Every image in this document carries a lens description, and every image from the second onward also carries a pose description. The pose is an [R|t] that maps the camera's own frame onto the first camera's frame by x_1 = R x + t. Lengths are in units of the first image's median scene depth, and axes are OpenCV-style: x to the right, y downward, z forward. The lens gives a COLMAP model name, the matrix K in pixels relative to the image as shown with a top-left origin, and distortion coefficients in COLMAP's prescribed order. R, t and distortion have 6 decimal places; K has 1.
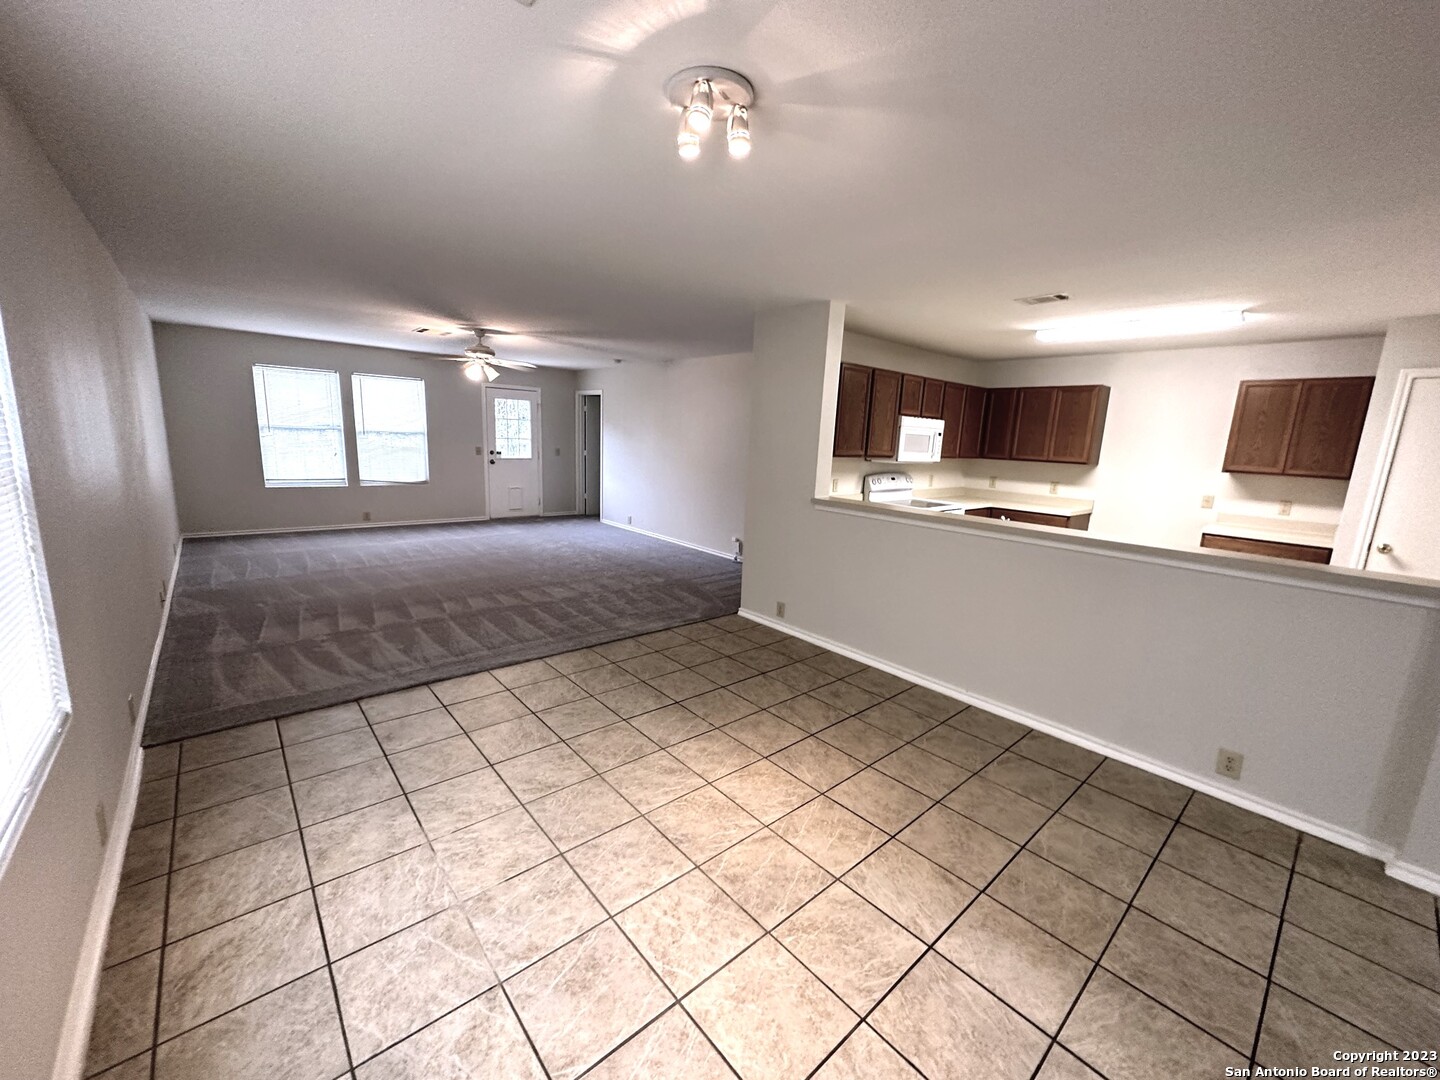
lens RADIAL K [[573.7, 0, 719.5], [0, 573.7, 541.9], [0, 0, 1]] dist [0.001971, -0.000348]
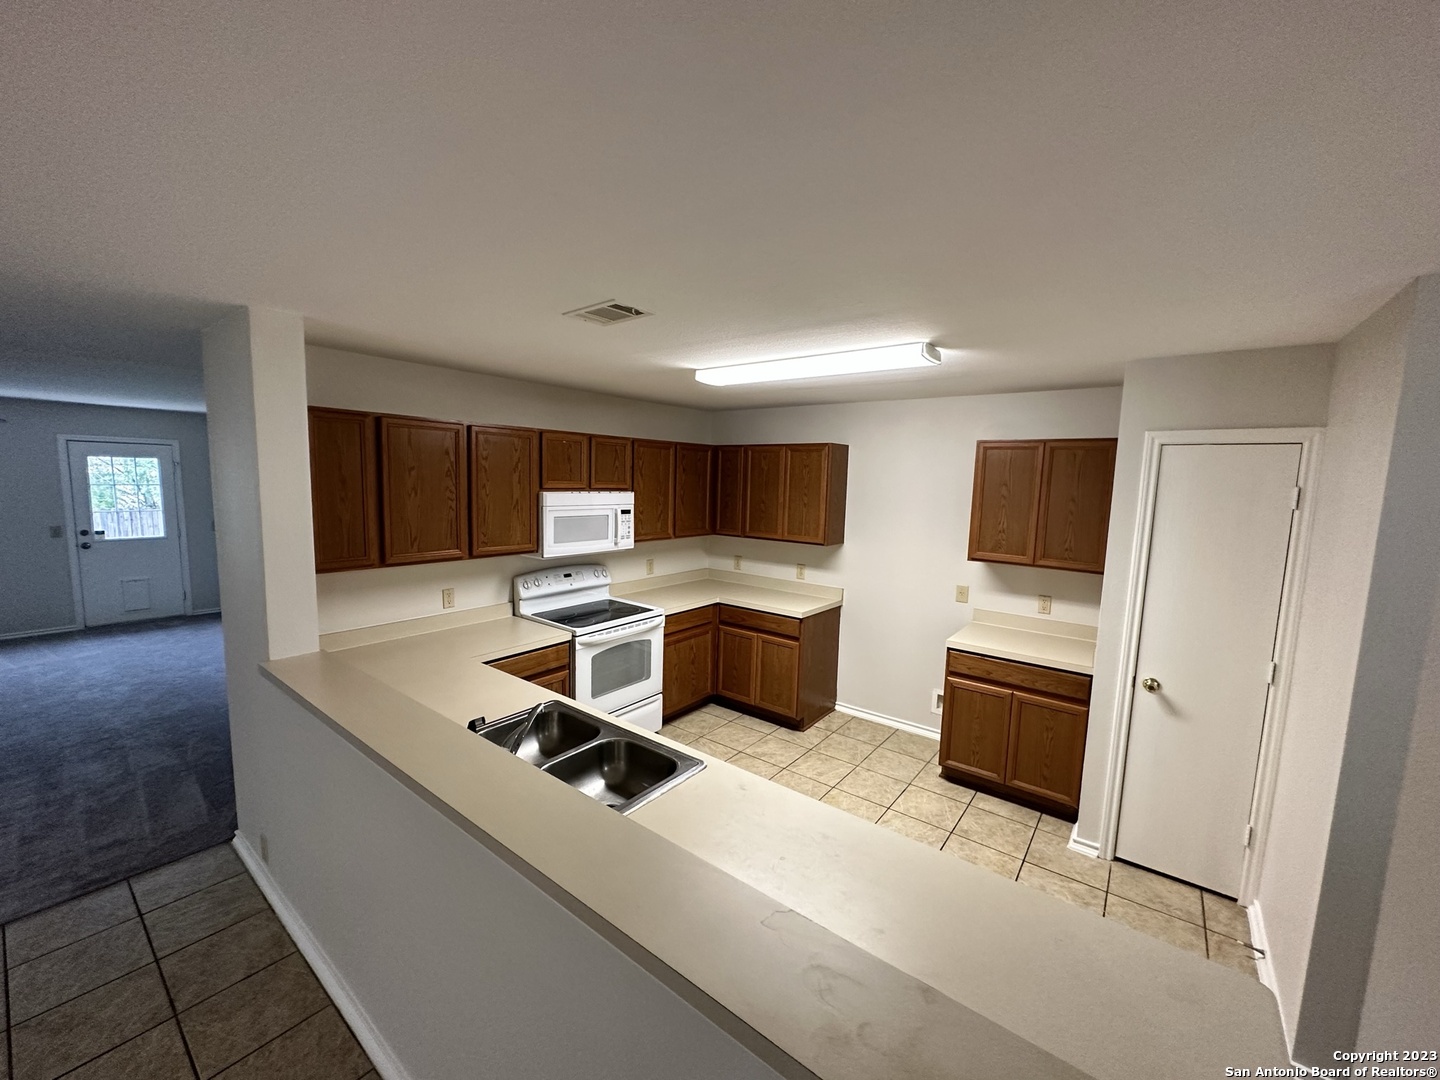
lens RADIAL K [[573.7, 0, 718.5], [0, 573.7, 542.5], [0, 0, 1]] dist [0.001971, -0.000348]
pose [[0.981438, -0.036870, 0.188203, 0.375014], [0.049601, 0.996755, -0.063392, -0.102512], [-0.185255, 0.071550, 0.980082, 0.292607]]
